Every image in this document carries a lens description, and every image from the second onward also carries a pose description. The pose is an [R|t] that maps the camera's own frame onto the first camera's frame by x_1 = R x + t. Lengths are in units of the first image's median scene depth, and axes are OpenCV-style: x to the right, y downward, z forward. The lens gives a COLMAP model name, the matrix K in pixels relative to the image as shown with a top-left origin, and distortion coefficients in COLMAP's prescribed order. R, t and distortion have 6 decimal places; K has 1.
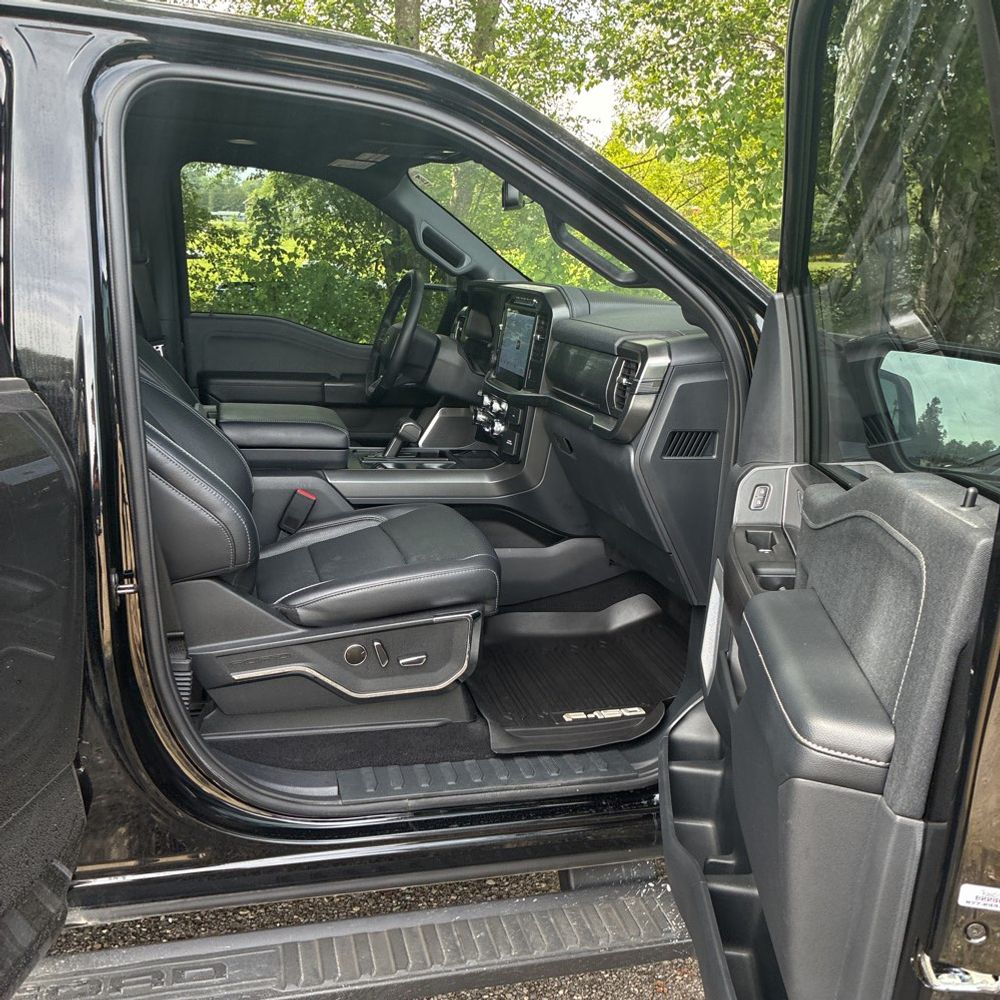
lens RADIAL K [[1009.9, 0, 505.3], [0, 1009.9, 492.9], [0, 0, 1]] dist [0.012475, 0.000000]
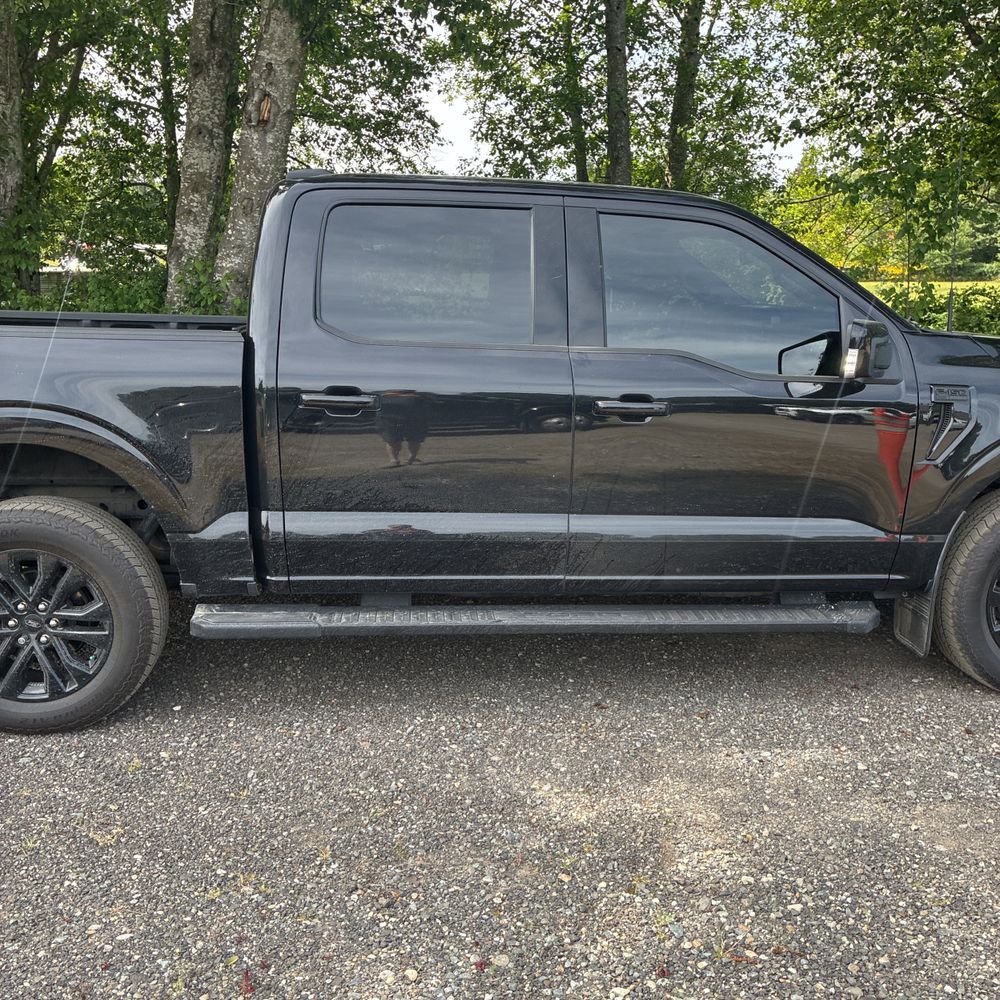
lens RADIAL K [[1009.9, 0, 504.7], [0, 1009.9, 499.5], [0, 0, 1]] dist [0.012475, 0.000000]
pose [[0.983859, 0.007701, -0.178778, -0.024126], [-0.012086, 0.999652, -0.023452, 0.047825], [0.178535, 0.025234, 0.983610, -0.217893]]
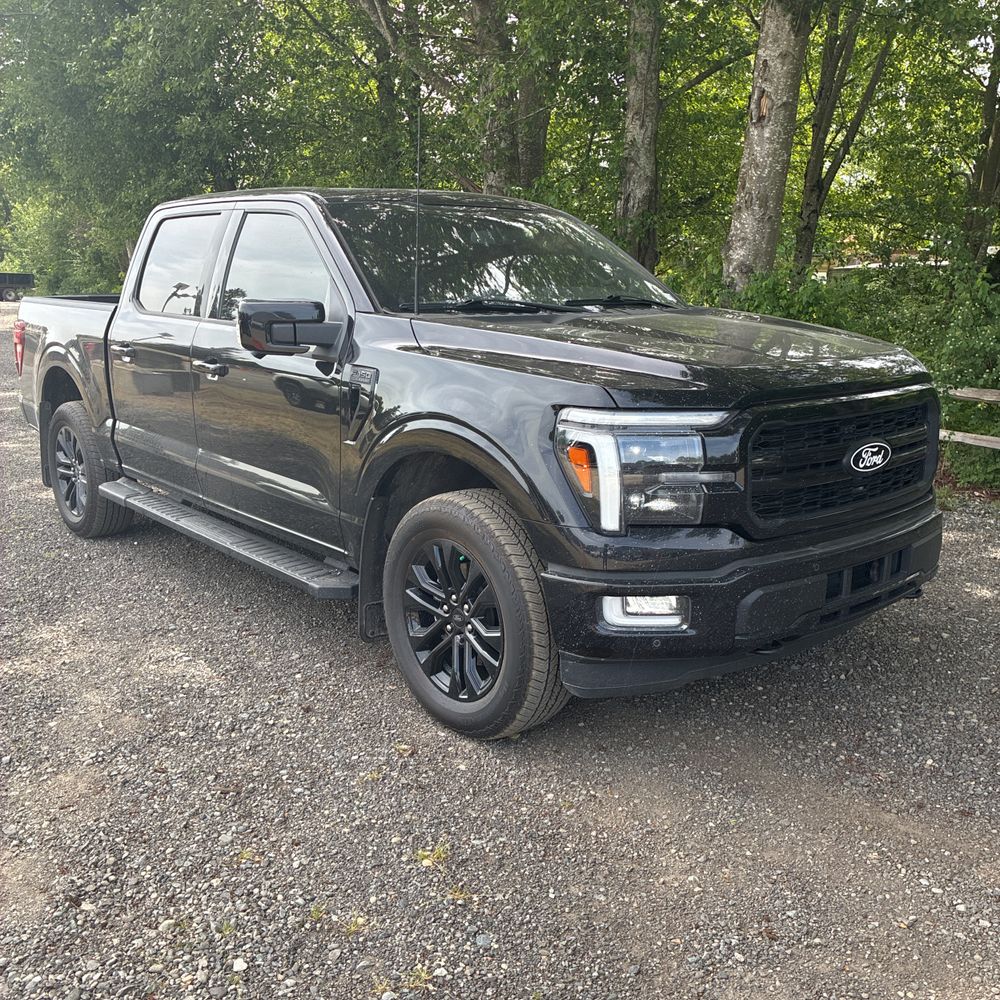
lens RADIAL K [[1009.9, 0, 507.6], [0, 1009.9, 497.2], [0, 0, 1]] dist [0.012475, 0.000000]
pose [[0.397821, 0.152243, -0.904743, 0.451500], [-0.185635, 0.979096, 0.083130, -0.001522], [0.898487, 0.134881, 0.417767, 0.094344]]
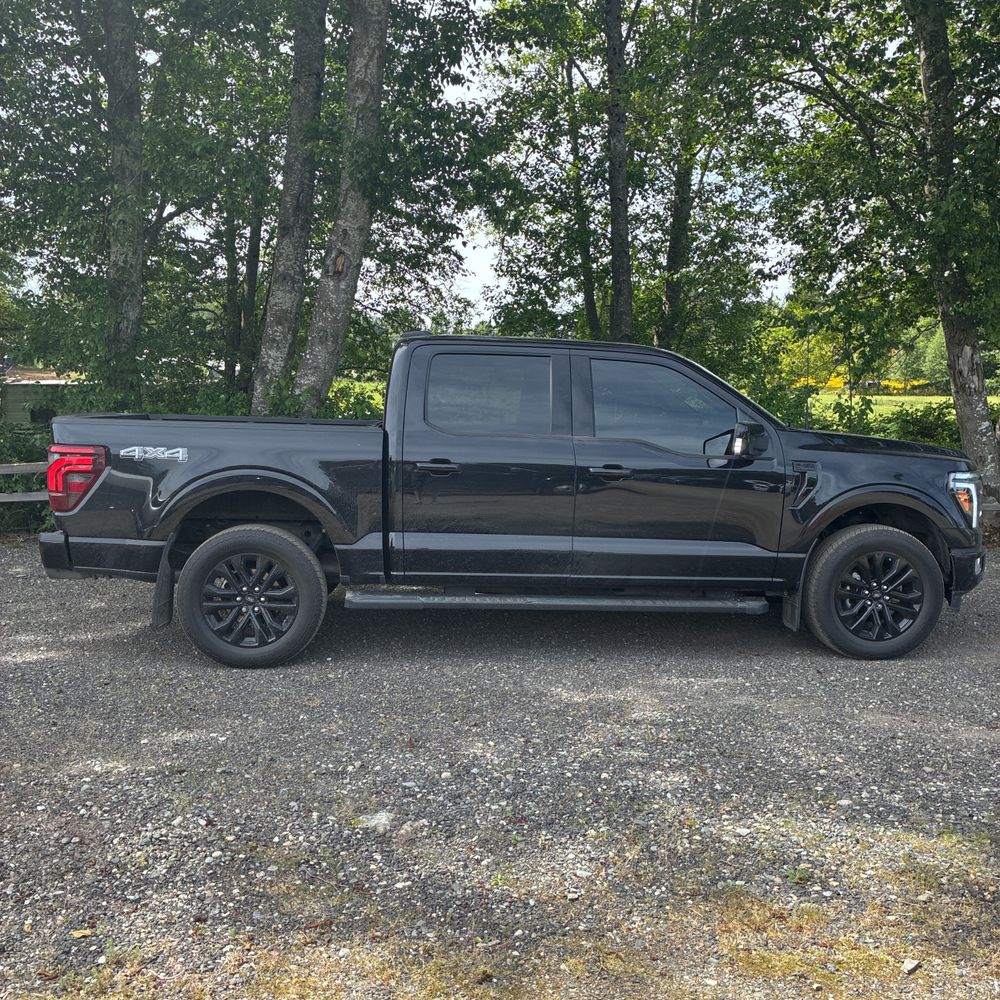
lens RADIAL K [[1009.9, 0, 500.7], [0, 1009.9, 507.4], [0, 0, 1]] dist [0.012475, 0.000000]
pose [[0.981047, -0.004536, -0.193715, 0.008336], [-0.019669, 0.992231, -0.122845, 0.102168], [0.192767, 0.124327, 0.973336, -0.454490]]
